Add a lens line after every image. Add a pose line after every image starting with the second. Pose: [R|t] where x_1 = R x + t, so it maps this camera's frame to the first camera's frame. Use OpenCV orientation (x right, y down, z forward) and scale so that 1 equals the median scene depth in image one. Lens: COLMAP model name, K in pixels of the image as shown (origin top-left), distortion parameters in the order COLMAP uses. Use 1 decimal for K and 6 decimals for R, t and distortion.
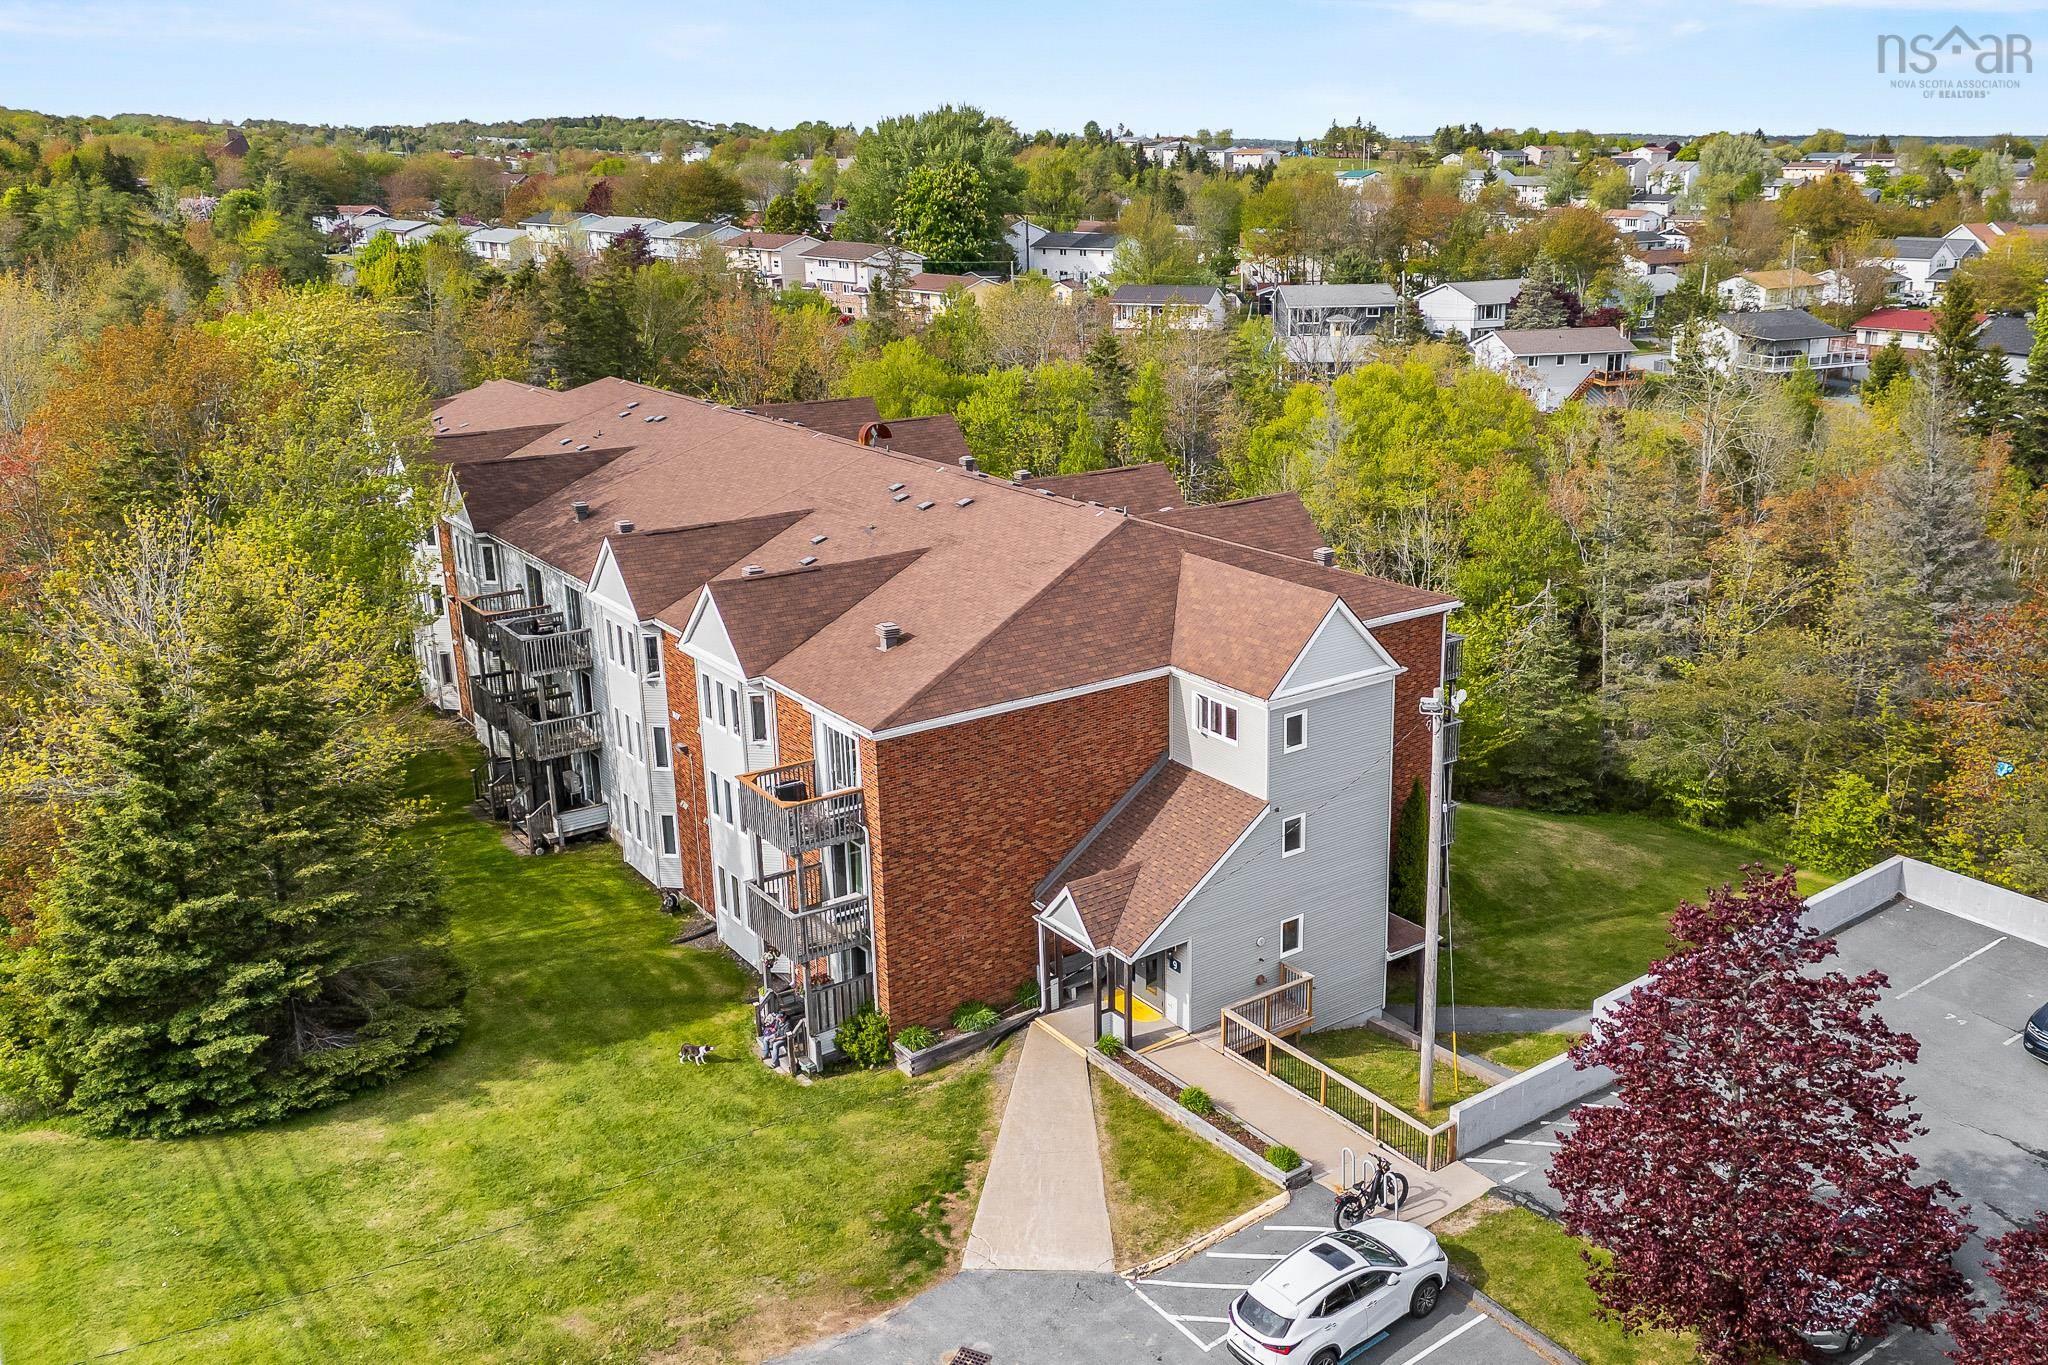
lens RADIAL K [[1680.4, 0, 1027.1], [0, 1680.4, 692.0], [0, 0, 1]] dist [0.042816, -0.006621]
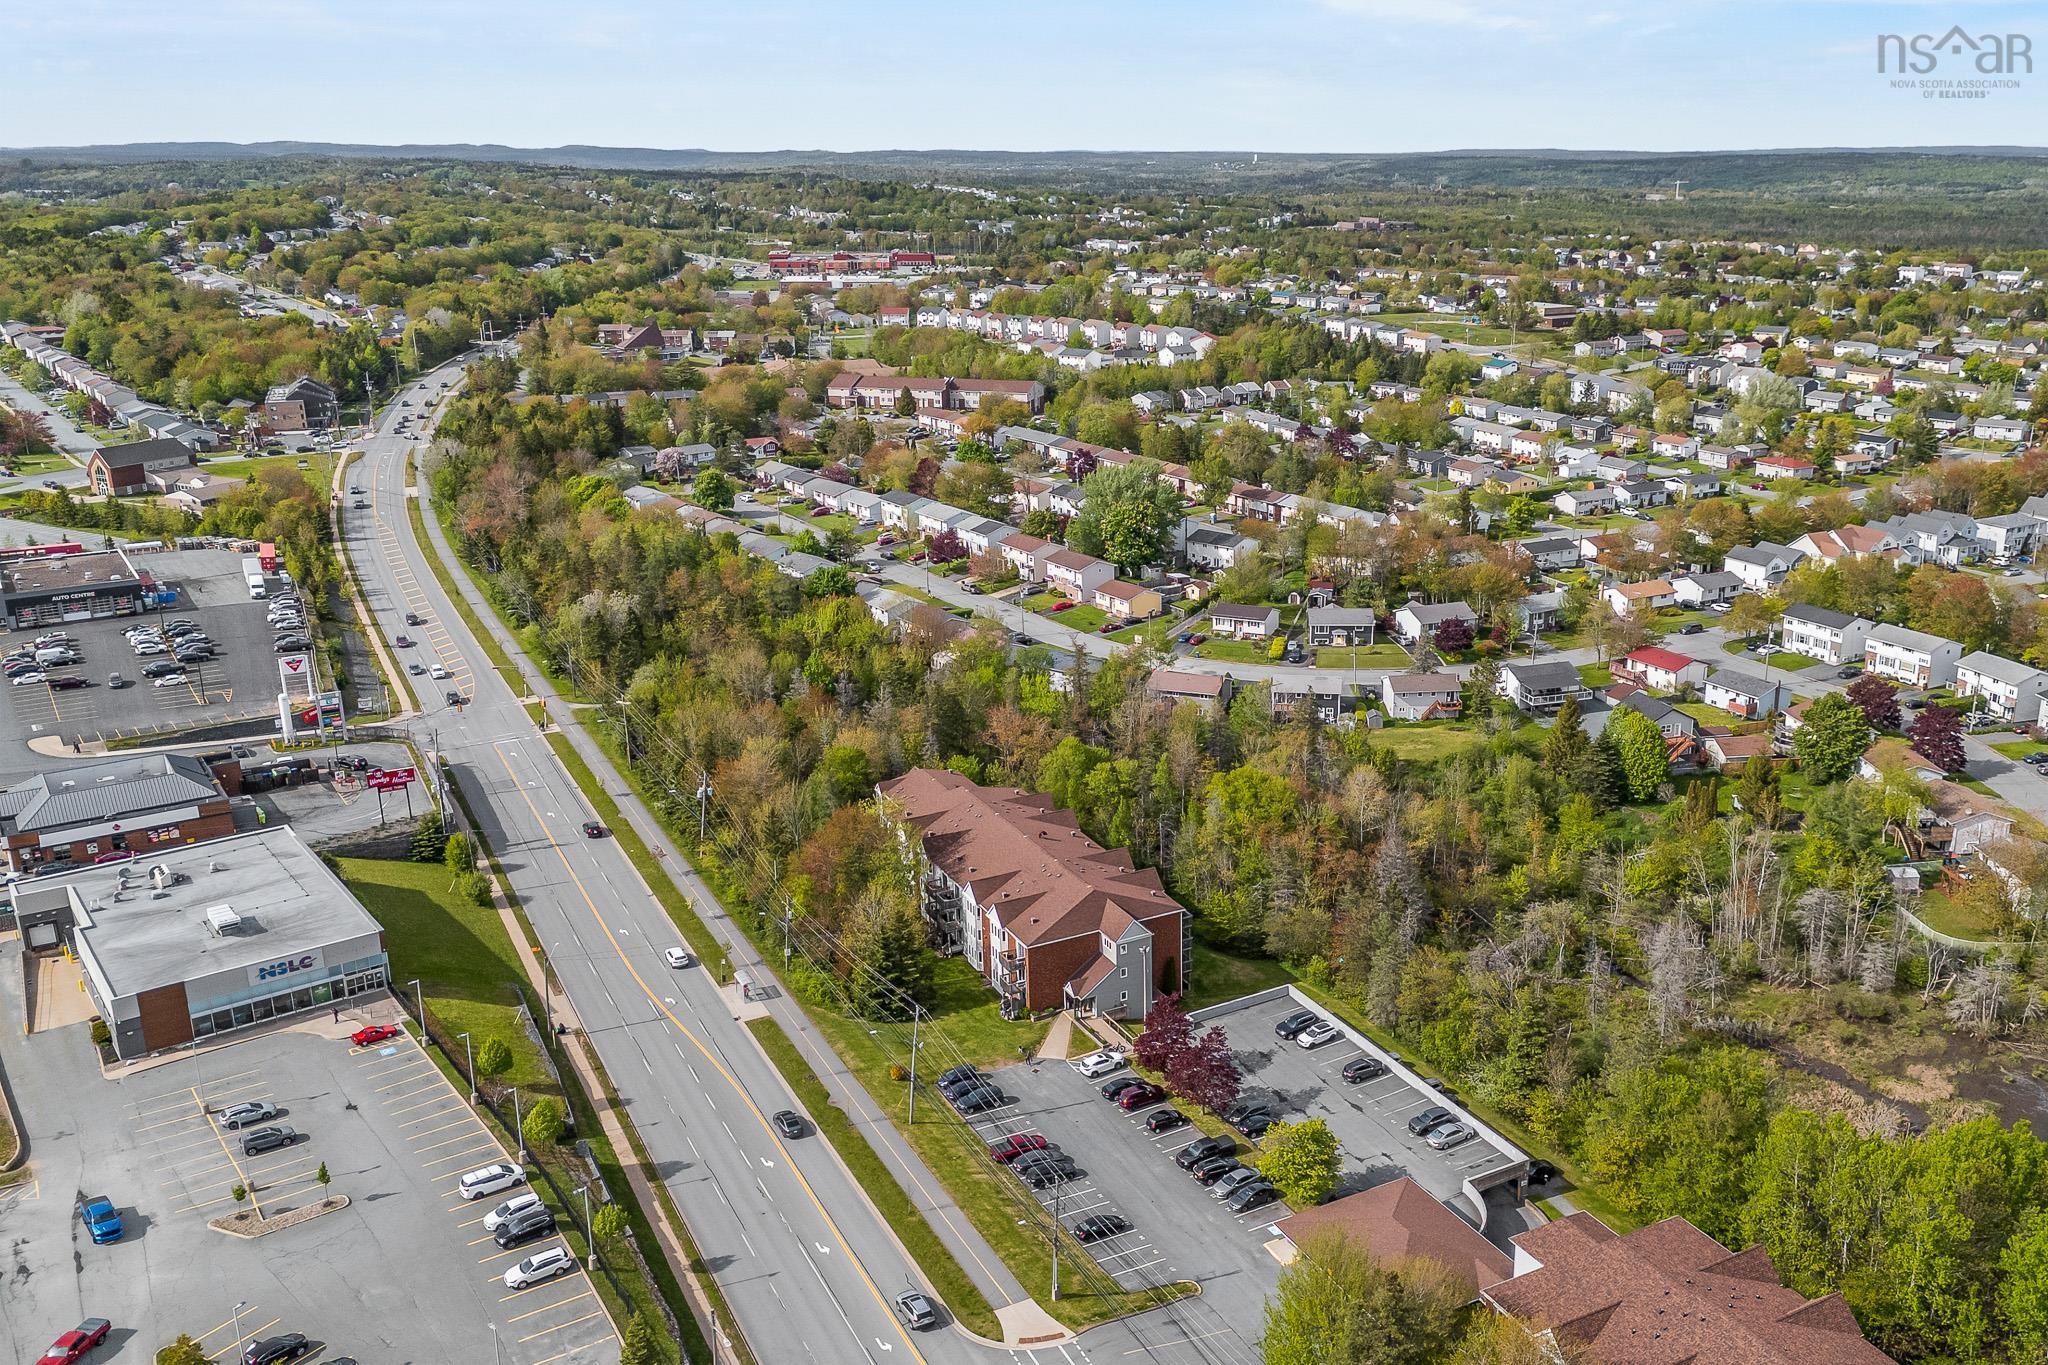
lens RADIAL K [[1680.4, 0, 1029.0], [0, 1680.4, 677.1], [0, 0, 1]] dist [0.042816, -0.006621]
pose [[0.987732, 0.039899, -0.150972, 0.542293], [-0.040167, 0.999192, 0.001274, -0.674556], [0.150901, 0.004806, 0.988537, -3.341283]]
